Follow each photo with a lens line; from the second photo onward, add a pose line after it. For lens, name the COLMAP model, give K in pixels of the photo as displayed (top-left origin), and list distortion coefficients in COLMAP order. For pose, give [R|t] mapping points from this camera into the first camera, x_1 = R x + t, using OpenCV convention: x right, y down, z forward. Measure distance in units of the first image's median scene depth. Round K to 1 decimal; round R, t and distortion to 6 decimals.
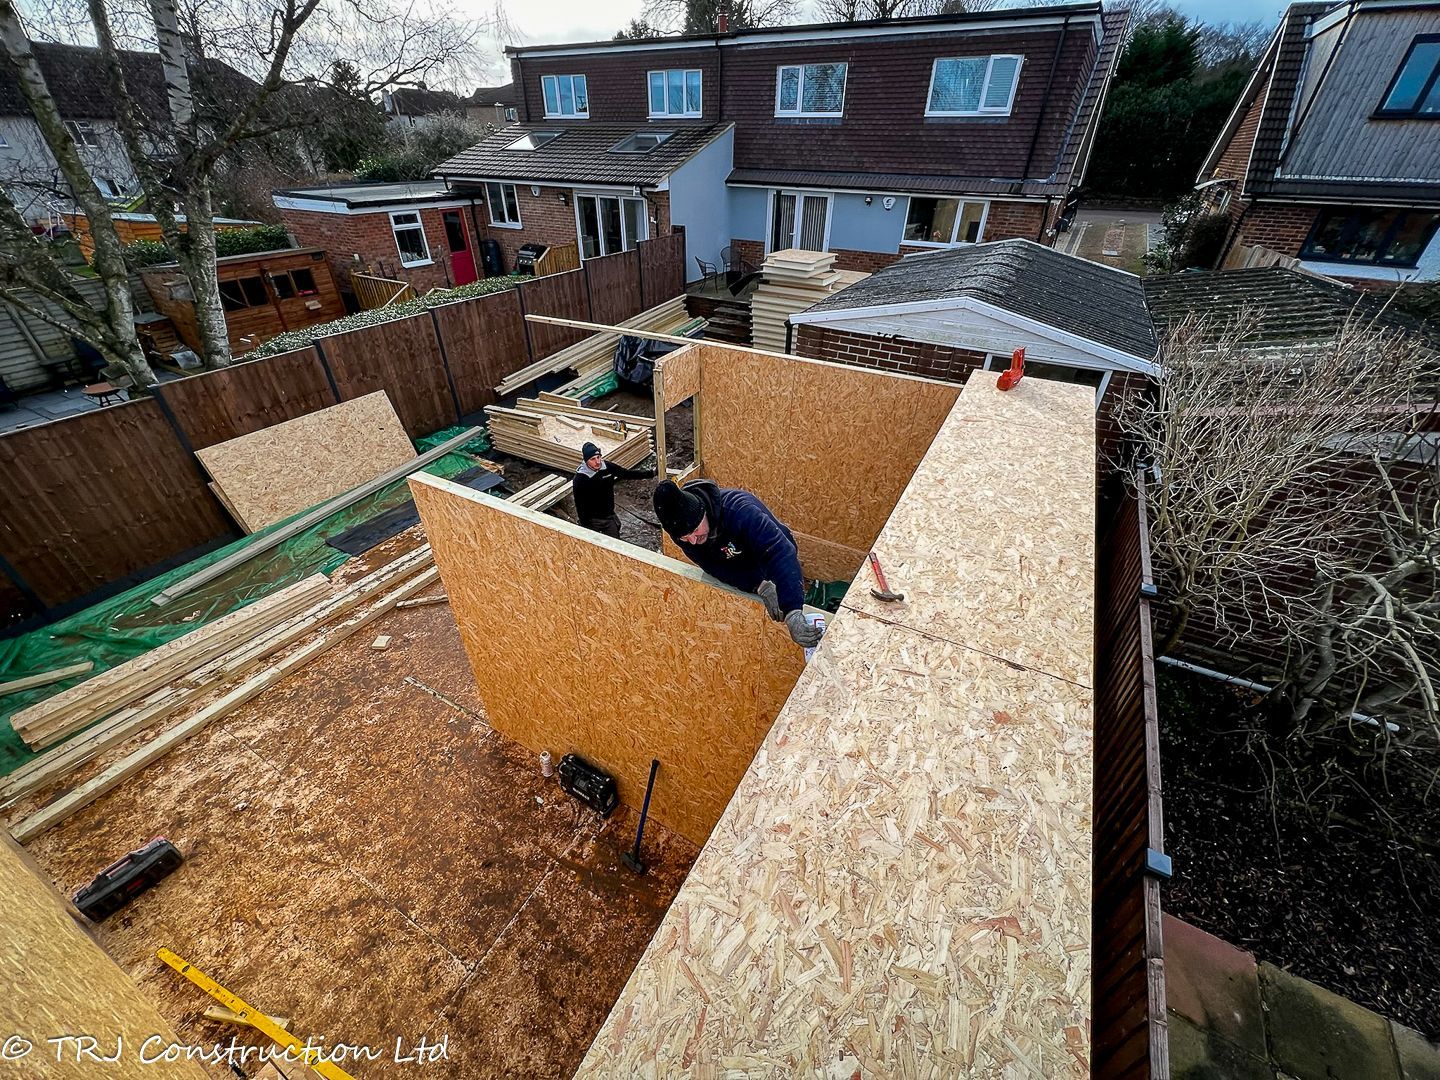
lens RADIAL K [[575.8, 0, 720.2], [0, 575.8, 543.6], [0, 0, 1]] dist [-0.000414, -0.000230]
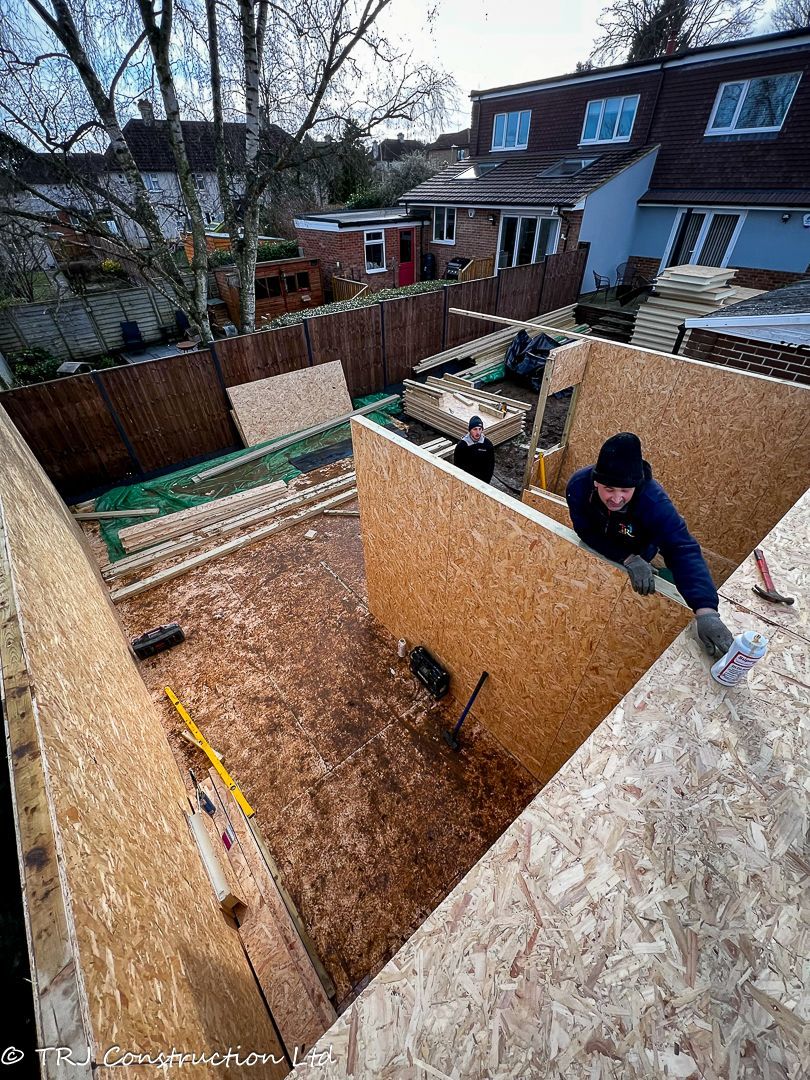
lens RADIAL K [[431.8, 0, 400.9], [0, 431.8, 540.0], [0, 0, 1]] dist [-0.000414, -0.000230]
pose [[0.925888, 0.217685, -0.308779, -0.035572], [-0.189768, 0.974698, 0.118122, 0.012423], [0.326679, -0.050771, 0.943771, 0.042197]]
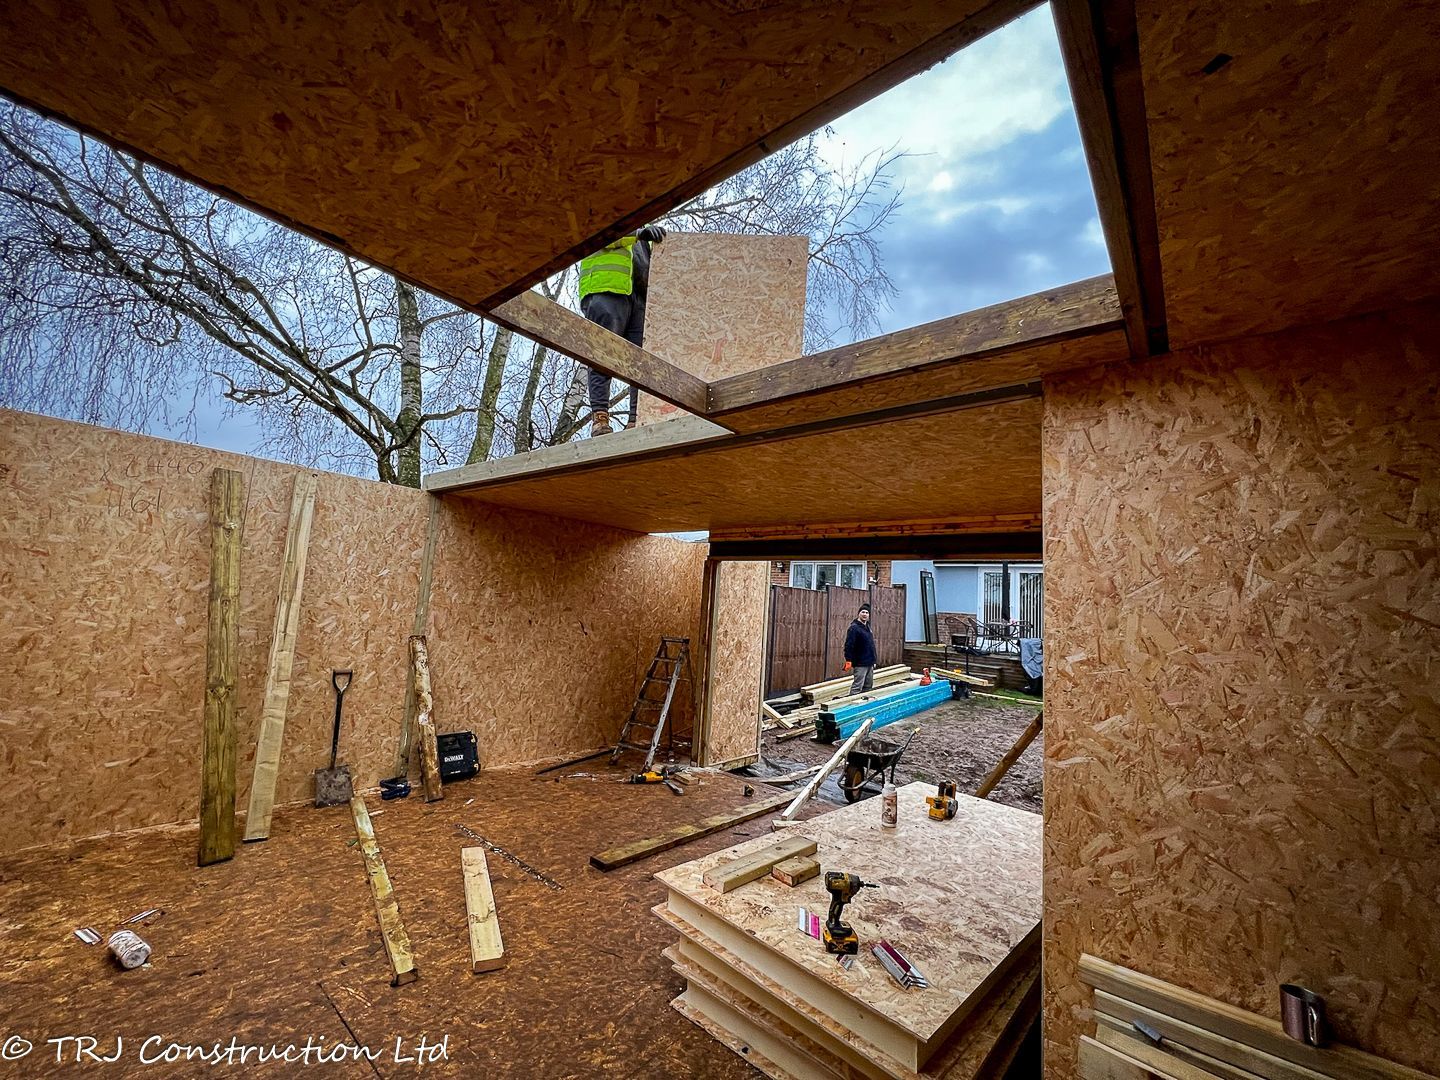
lens RADIAL K [[574.4, 0, 714.8], [0, 574.4, 541.7], [0, 0, 1]] dist [-0.001136, -0.000560]
pose [[0.978867, 0.028660, -0.202480, -0.419065], [-0.156867, 0.740450, -0.653549, 0.232938], [0.131195, 0.671500, 0.729298, 0.379907]]
